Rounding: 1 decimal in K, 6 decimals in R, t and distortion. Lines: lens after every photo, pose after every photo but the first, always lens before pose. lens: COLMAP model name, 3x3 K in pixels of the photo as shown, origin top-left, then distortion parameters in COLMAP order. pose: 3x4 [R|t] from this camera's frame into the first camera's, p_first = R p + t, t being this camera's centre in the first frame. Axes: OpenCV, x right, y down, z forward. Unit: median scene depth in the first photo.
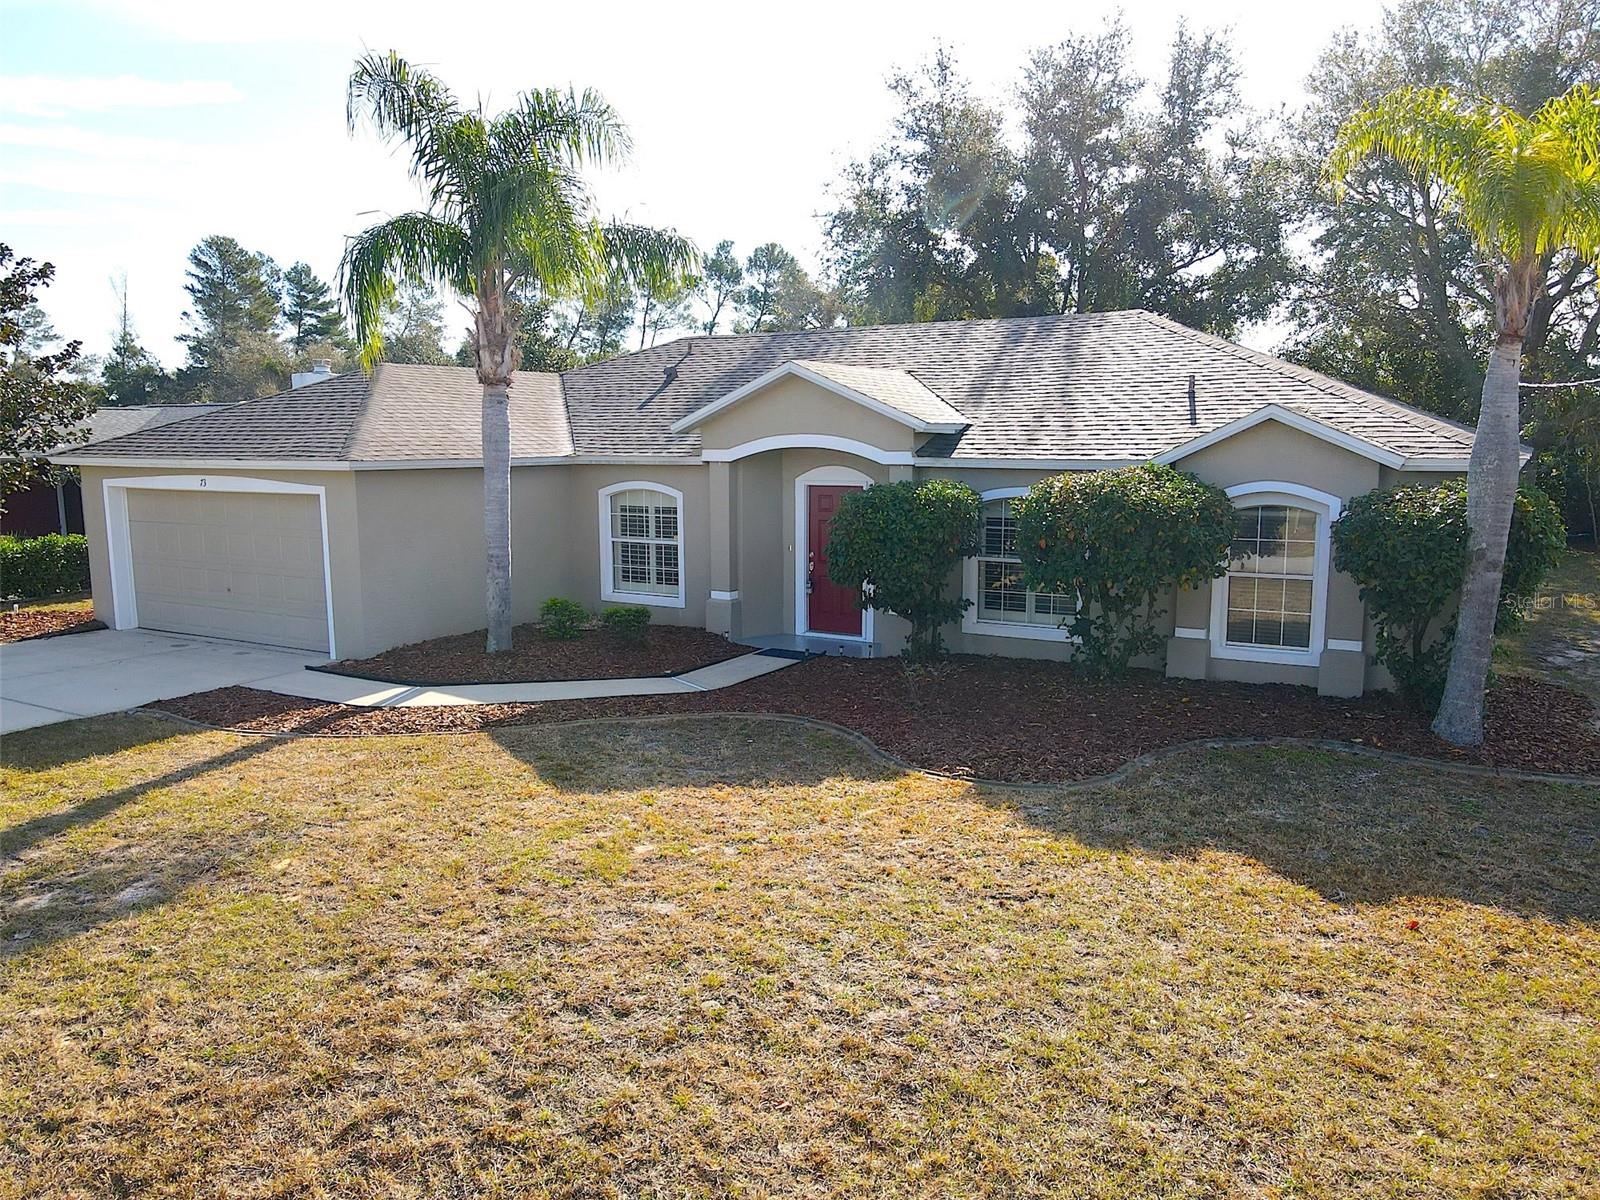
lens RADIAL K [[1174.0, 0, 791.4], [0, 1174.0, 604.5], [0, 0, 1]] dist [0.002919, 0.023806]
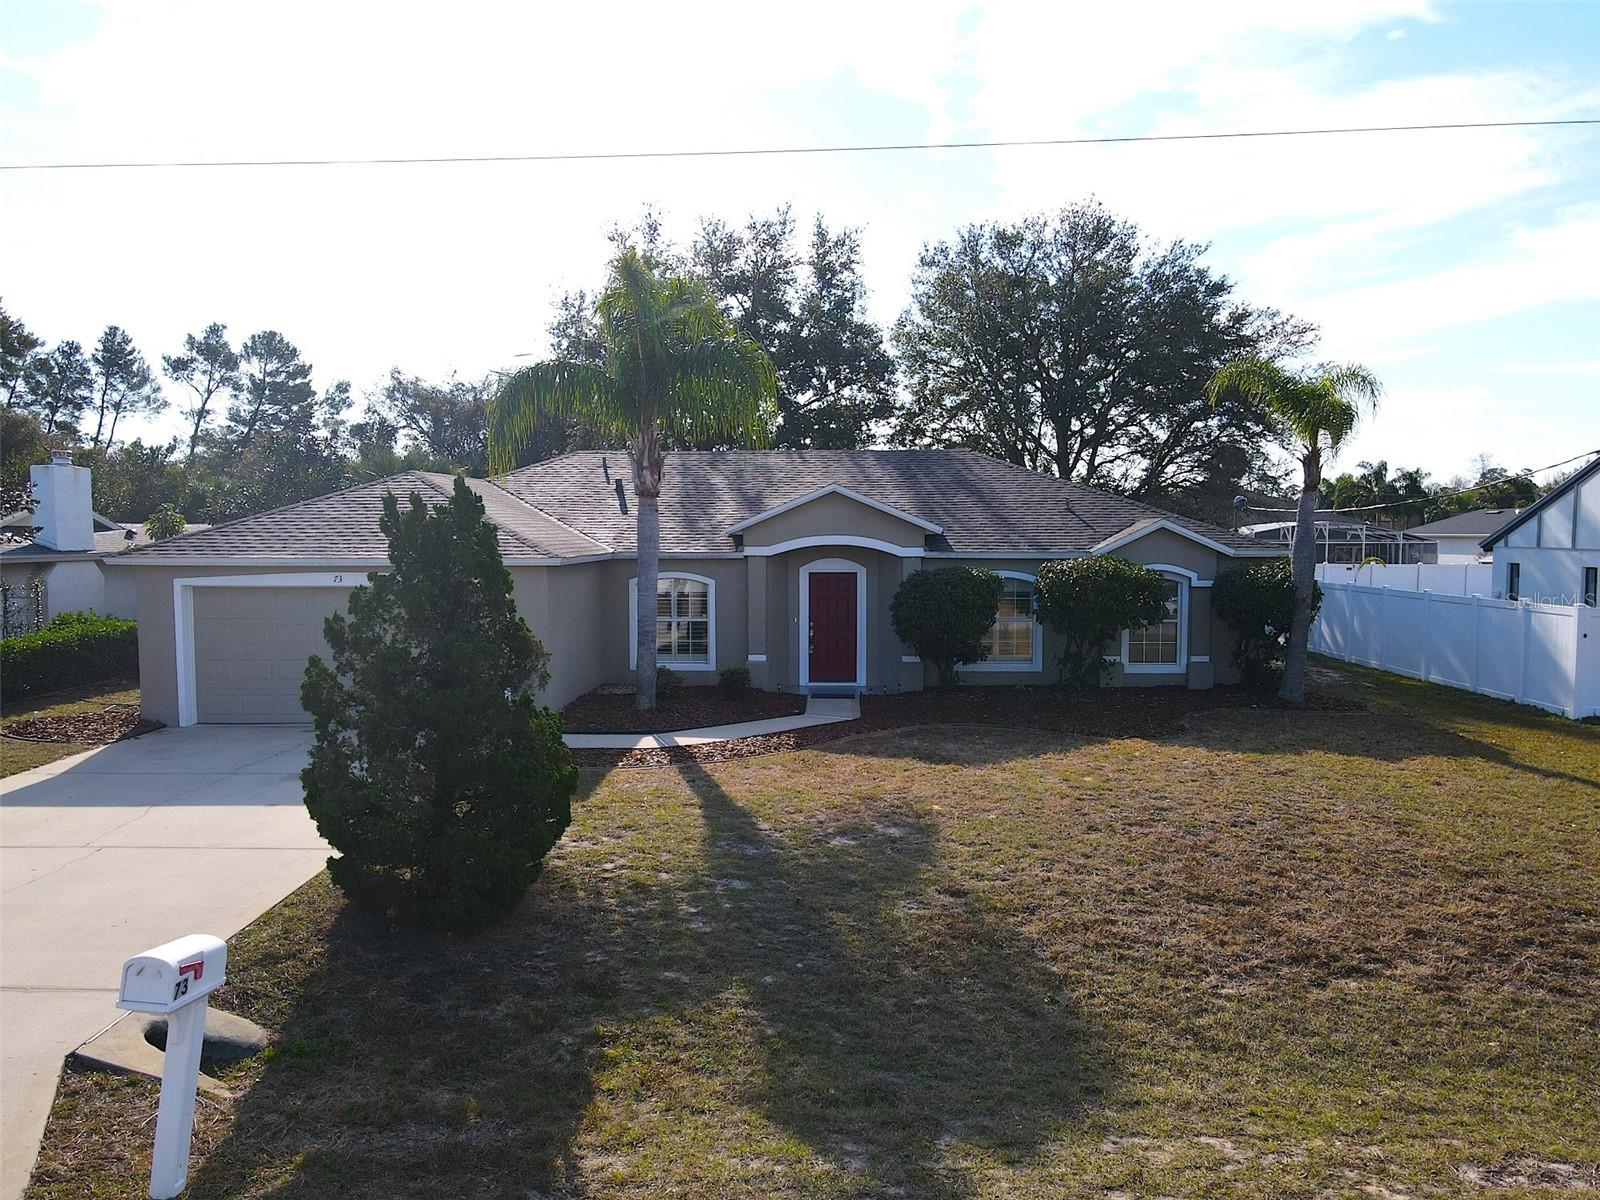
lens RADIAL K [[1174.0, 0, 791.4], [0, 1174.0, 604.5], [0, 0, 1]] dist [0.002919, 0.023806]
pose [[0.871285, -0.029697, 0.489877, -0.777620], [0.067654, 0.995906, -0.059954, 0.016184], [-0.486091, 0.085380, 0.869727, -0.178731]]
